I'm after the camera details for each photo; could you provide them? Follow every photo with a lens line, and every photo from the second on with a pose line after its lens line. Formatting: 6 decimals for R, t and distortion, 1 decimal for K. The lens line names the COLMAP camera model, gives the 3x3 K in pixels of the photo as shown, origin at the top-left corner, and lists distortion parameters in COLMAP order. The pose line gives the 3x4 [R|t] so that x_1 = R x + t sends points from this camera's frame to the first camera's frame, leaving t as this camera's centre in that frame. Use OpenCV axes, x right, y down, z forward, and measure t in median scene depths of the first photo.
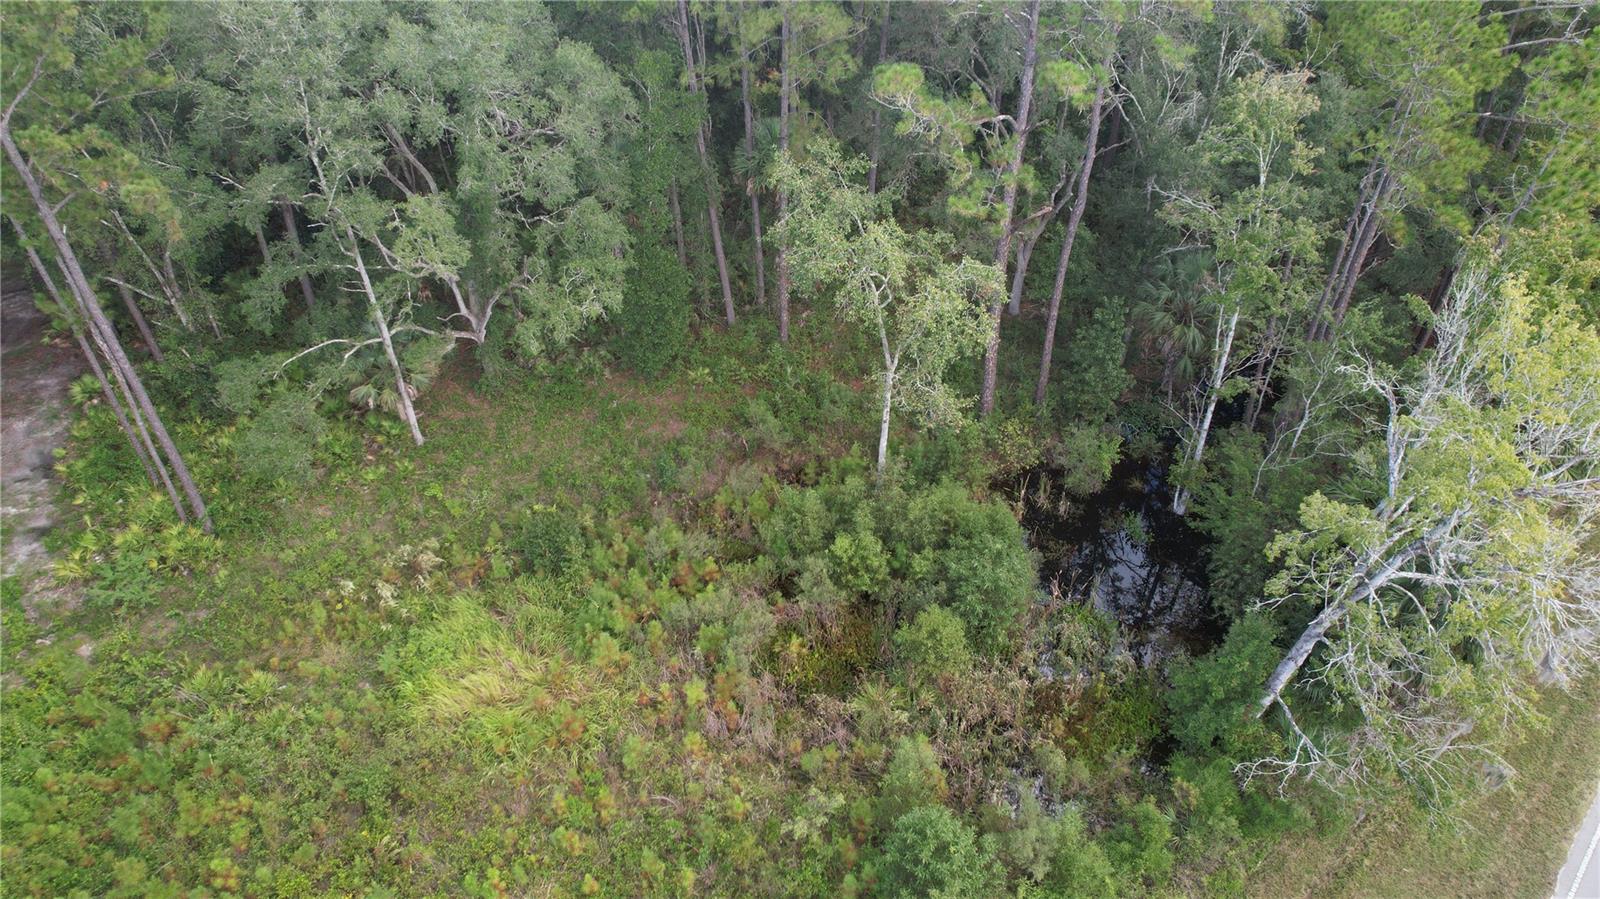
lens RADIAL K [[1034.3, 0, 800.0], [0, 1034.3, 449.5], [0, 0, 1]] dist [-0.049316, 0.054503]
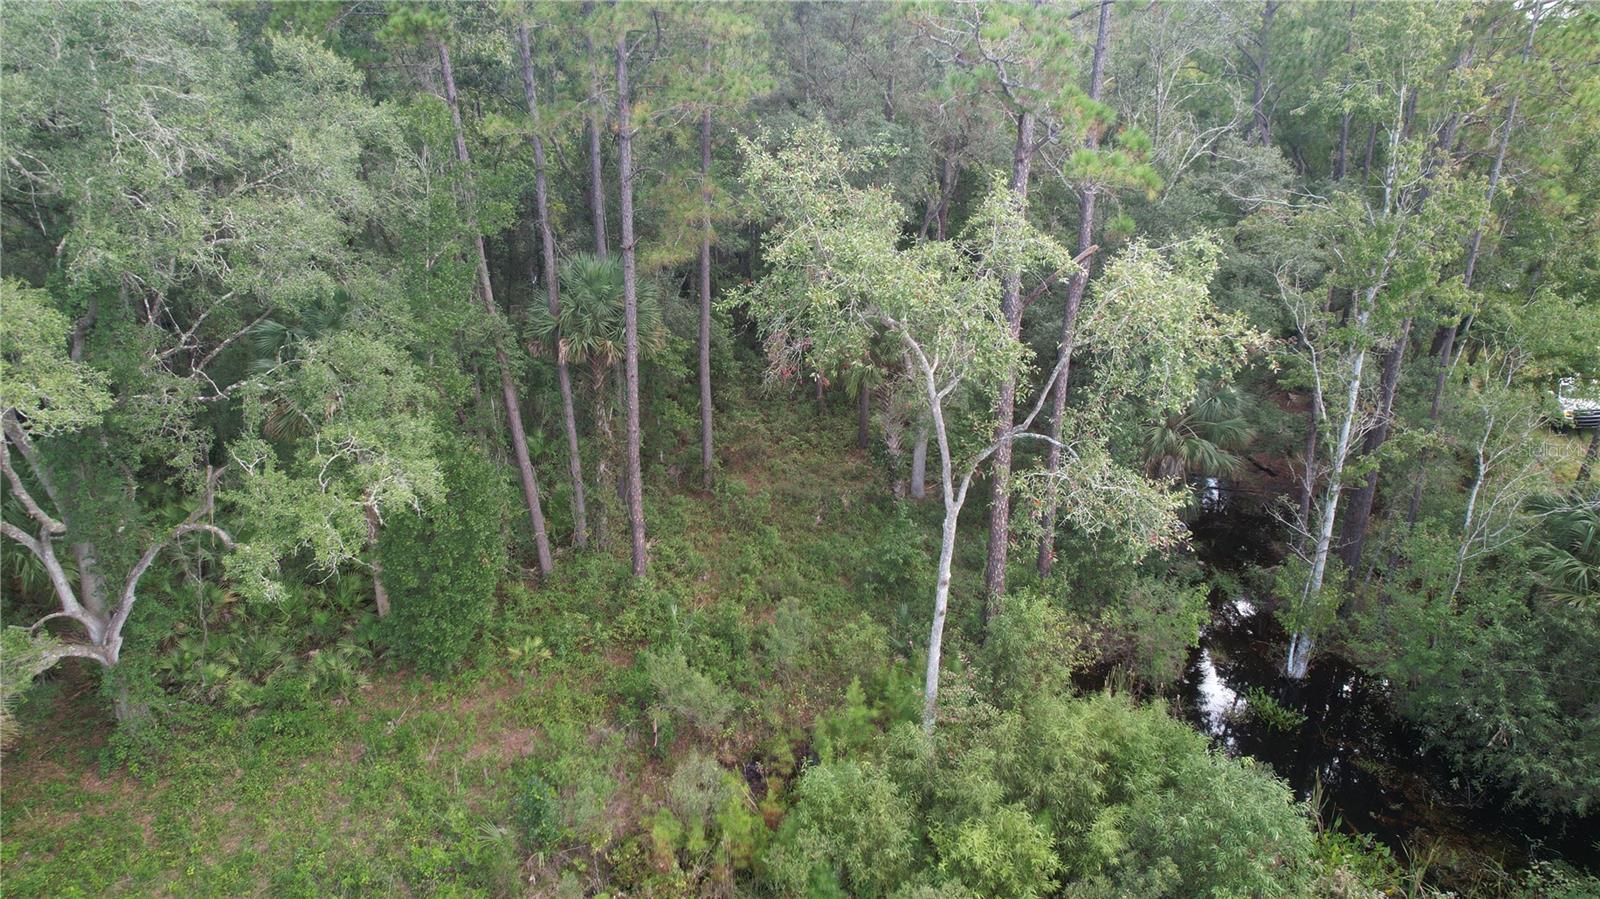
lens RADIAL K [[1034.3, 0, 800.0], [0, 1034.3, 449.5], [0, 0, 1]] dist [-0.049316, 0.054503]
pose [[0.925813, -0.139088, 0.351460, -0.154208], [0.242438, 0.931885, -0.269842, 0.020970], [-0.289988, 0.335031, 0.896471, 0.395644]]
